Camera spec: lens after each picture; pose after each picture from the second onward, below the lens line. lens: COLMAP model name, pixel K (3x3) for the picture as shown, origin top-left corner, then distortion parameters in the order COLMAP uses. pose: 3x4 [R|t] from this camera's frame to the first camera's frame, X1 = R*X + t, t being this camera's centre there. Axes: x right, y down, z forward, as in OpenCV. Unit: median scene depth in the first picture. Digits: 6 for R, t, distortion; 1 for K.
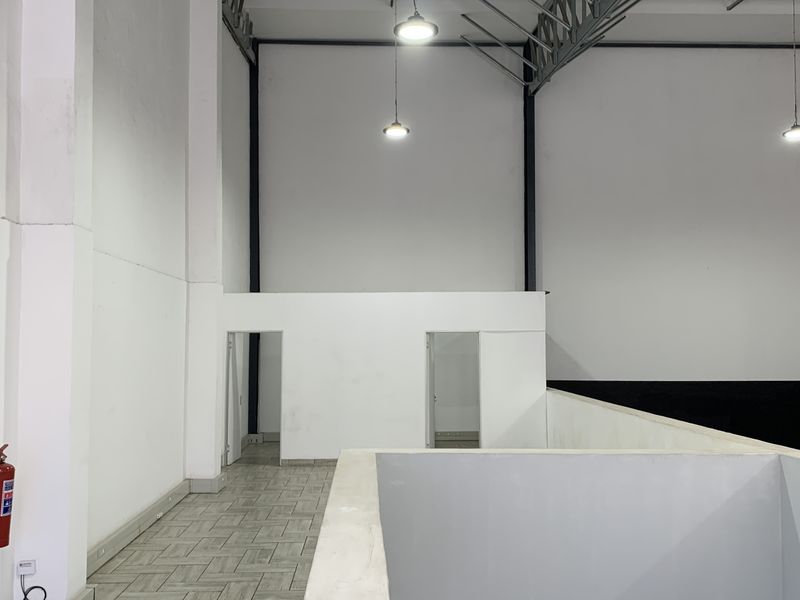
lens RADIAL K [[796.0, 0, 397.2], [0, 796.0, 301.8], [0, 0, 1]] dist [0.007314, 0.000000]
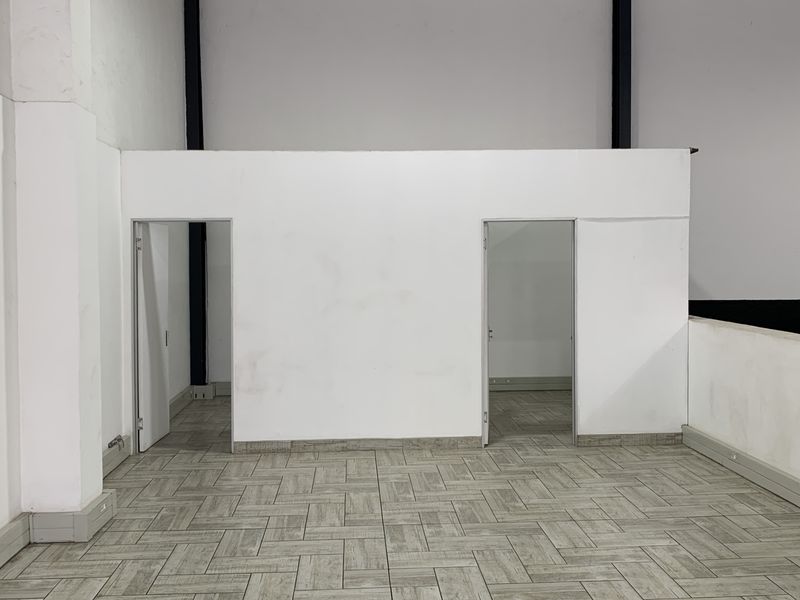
lens RADIAL K [[796.0, 0, 400.9], [0, 796.0, 296.6], [0, 0, 1]] dist [0.007314, 0.000000]
pose [[0.999660, -0.005355, 0.025513, -0.038634], [0.002826, 0.995168, 0.098149, 0.036984], [-0.025915, -0.098044, 0.994845, 0.432021]]
